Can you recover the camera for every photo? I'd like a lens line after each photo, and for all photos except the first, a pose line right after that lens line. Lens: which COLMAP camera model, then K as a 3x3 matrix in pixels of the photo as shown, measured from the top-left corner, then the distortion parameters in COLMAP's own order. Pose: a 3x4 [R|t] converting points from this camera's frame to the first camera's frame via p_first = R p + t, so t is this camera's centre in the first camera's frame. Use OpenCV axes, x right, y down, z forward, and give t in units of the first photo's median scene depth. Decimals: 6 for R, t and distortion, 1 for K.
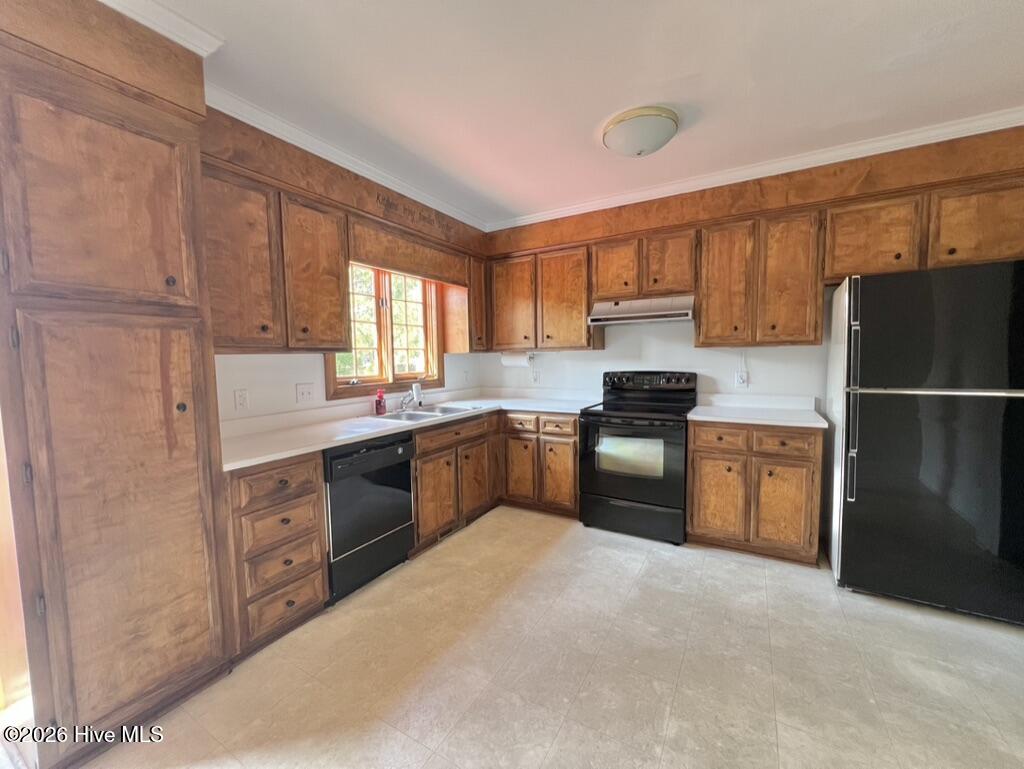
lens RADIAL K [[409.7, 0, 511.2], [0, 409.7, 385.0], [0, 0, 1]] dist [0.001937, -0.000526]
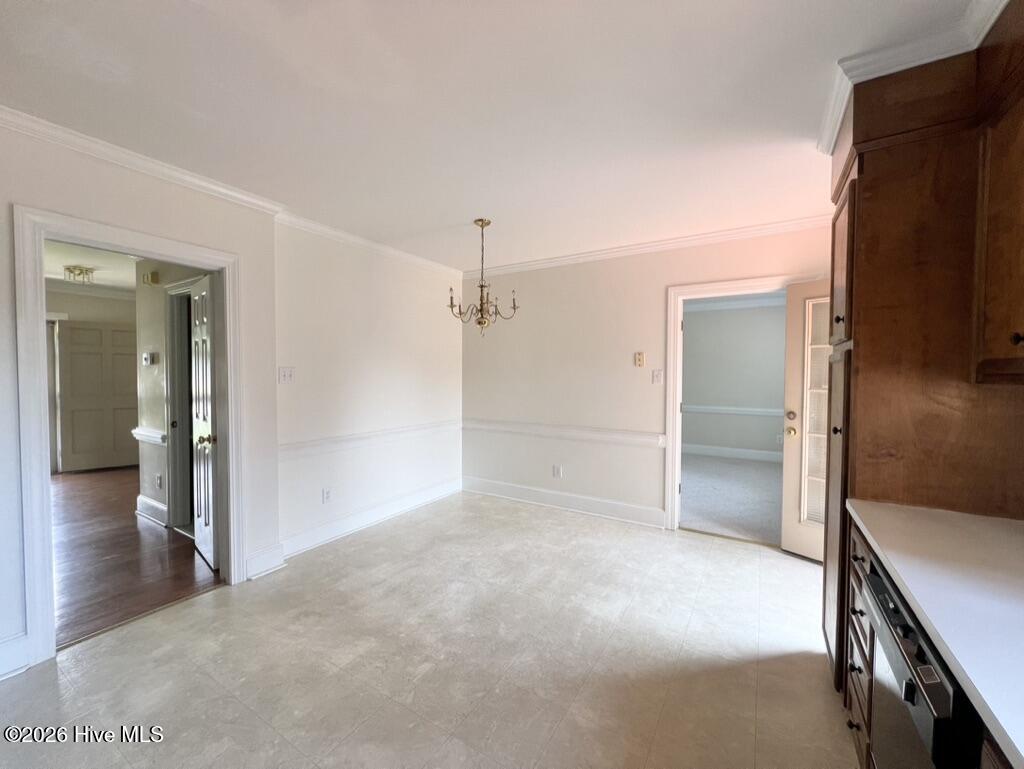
lens RADIAL K [[409.7, 0, 508.7], [0, 409.7, 381.8], [0, 0, 1]] dist [0.001937, -0.000526]
pose [[-0.999380, 0.014502, 0.032088, 0.035885], [0.017614, 0.994938, 0.098933, -0.134504], [-0.030491, 0.099437, -0.994577, 1.403259]]
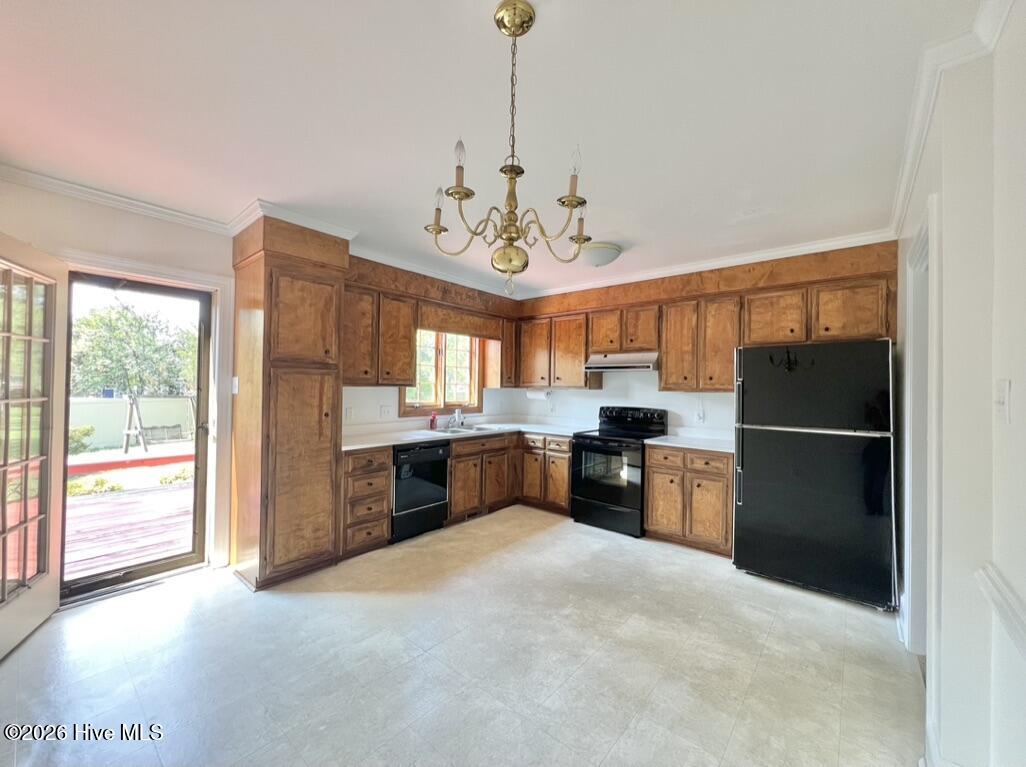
lens RADIAL K [[410.5, 0, 511.9], [0, 410.5, 382.9], [0, 0, 1]] dist [0.001937, -0.000526]
pose [[0.984438, 0.031130, -0.172952, 0.271518], [-0.044592, 0.996223, -0.074503, 0.005855], [0.169979, 0.081056, 0.982108, -0.530172]]
